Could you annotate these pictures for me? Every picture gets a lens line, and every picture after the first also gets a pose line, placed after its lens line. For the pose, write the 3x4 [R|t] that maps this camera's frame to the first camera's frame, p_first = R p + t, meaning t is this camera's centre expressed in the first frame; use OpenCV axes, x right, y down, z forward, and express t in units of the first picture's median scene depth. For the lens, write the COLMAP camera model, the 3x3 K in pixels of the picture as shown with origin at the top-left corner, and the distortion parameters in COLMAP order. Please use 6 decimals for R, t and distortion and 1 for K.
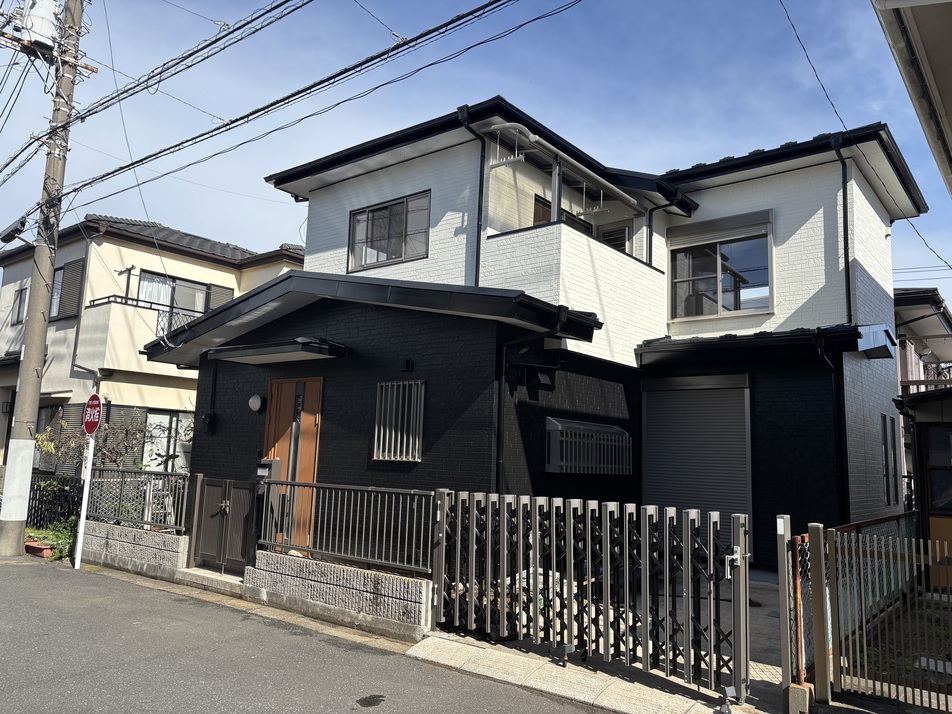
lens RADIAL K [[716.9, 0, 475.8], [0, 716.9, 354.7], [0, 0, 1]] dist [0.036114, -0.020054]
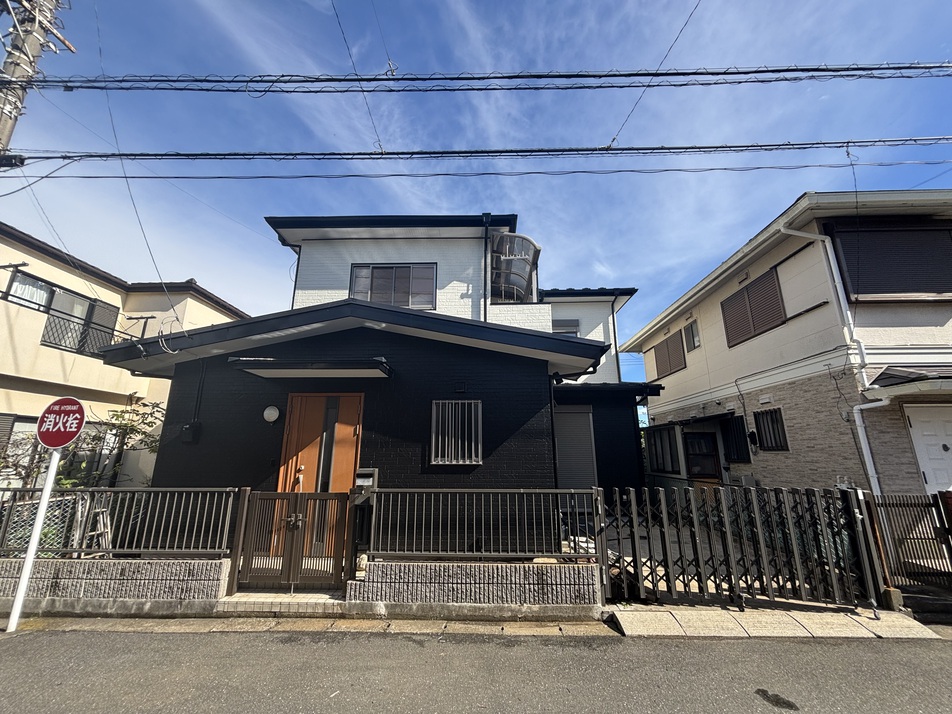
lens RADIAL K [[386.5, 0, 473.9], [0, 386.5, 357.8], [0, 0, 1]] dist [0.001362, -0.000362]
pose [[0.797824, 0.115279, 0.591766, -0.439446], [-0.058567, 0.991726, -0.114233, 0.034309], [-0.600039, 0.056480, 0.797975, 0.382162]]
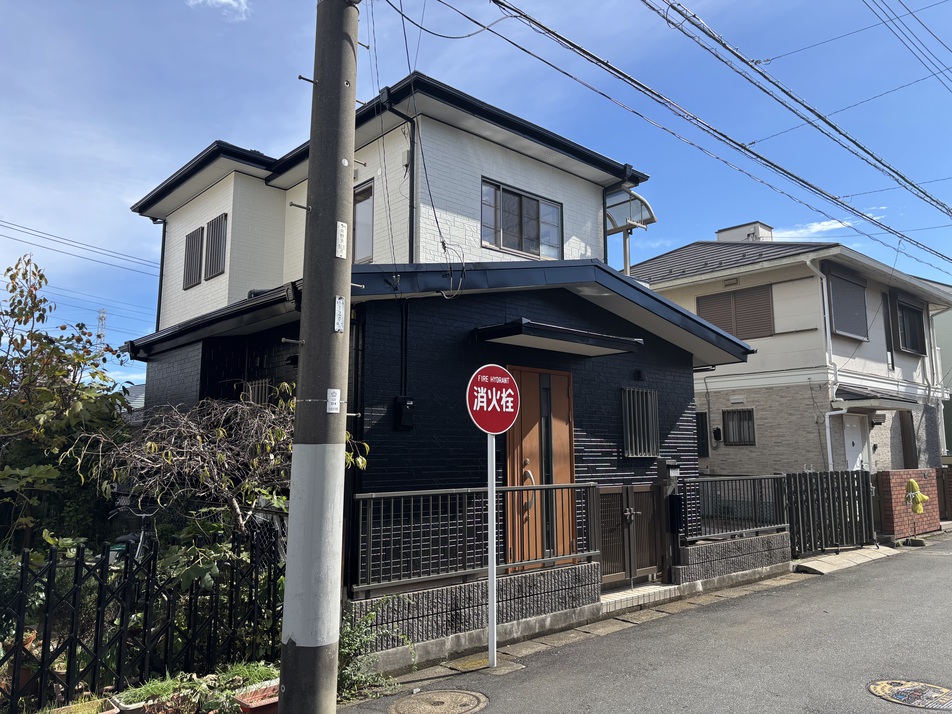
lens RADIAL K [[716.9, 0, 480.7], [0, 716.9, 352.4], [0, 0, 1]] dist [0.036114, -0.020054]
pose [[0.152535, 0.106126, 0.982583, -1.147671], [-0.128857, 0.987866, -0.086693, 0.100274], [-0.979862, -0.113389, 0.164359, 0.947614]]
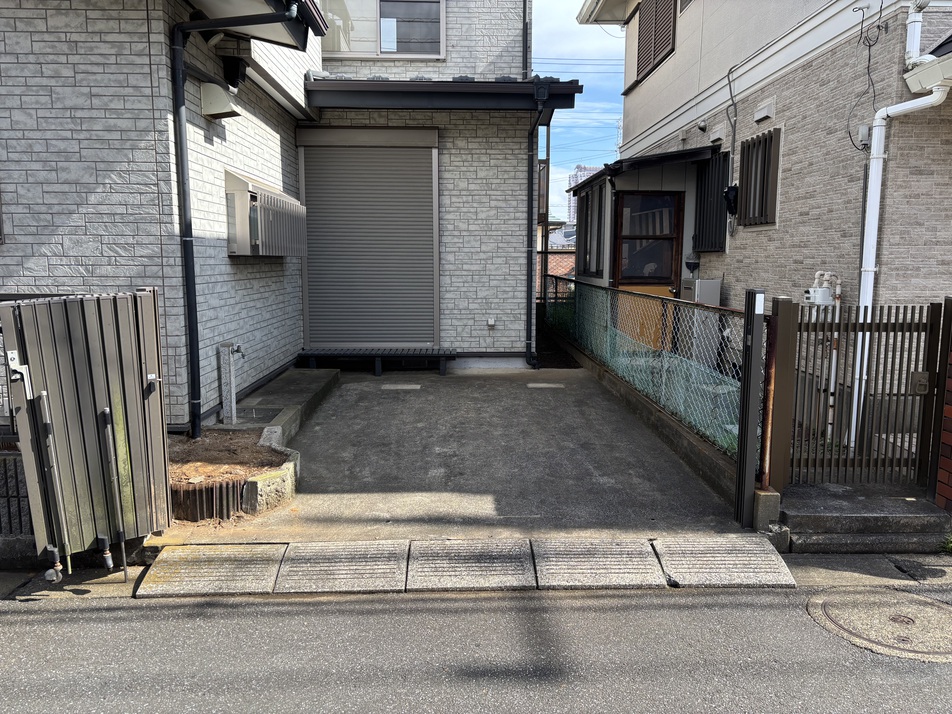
lens RADIAL K [[716.9, 0, 481.7], [0, 716.9, 353.9], [0, 0, 1]] dist [0.036114, -0.020054]
pose [[0.761209, -0.115688, 0.638104, -0.138742], [-0.070733, 0.963278, 0.259022, 0.053465], [-0.644637, -0.242305, 0.725073, 0.300394]]
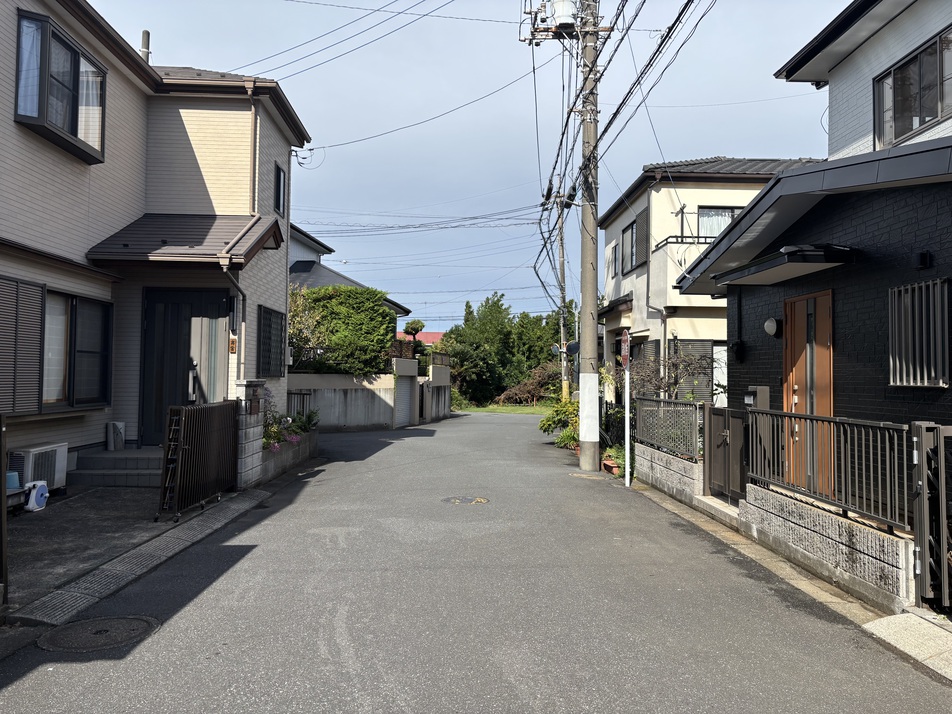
lens RADIAL K [[716.9, 0, 477.1], [0, 716.9, 351.9], [0, 0, 1]] dist [0.036114, -0.020054]
pose [[0.654127, -0.053949, -0.754459, 0.147334], [0.119454, 0.992304, 0.032612, 0.025687], [0.746893, -0.111456, 0.655537, 0.123266]]
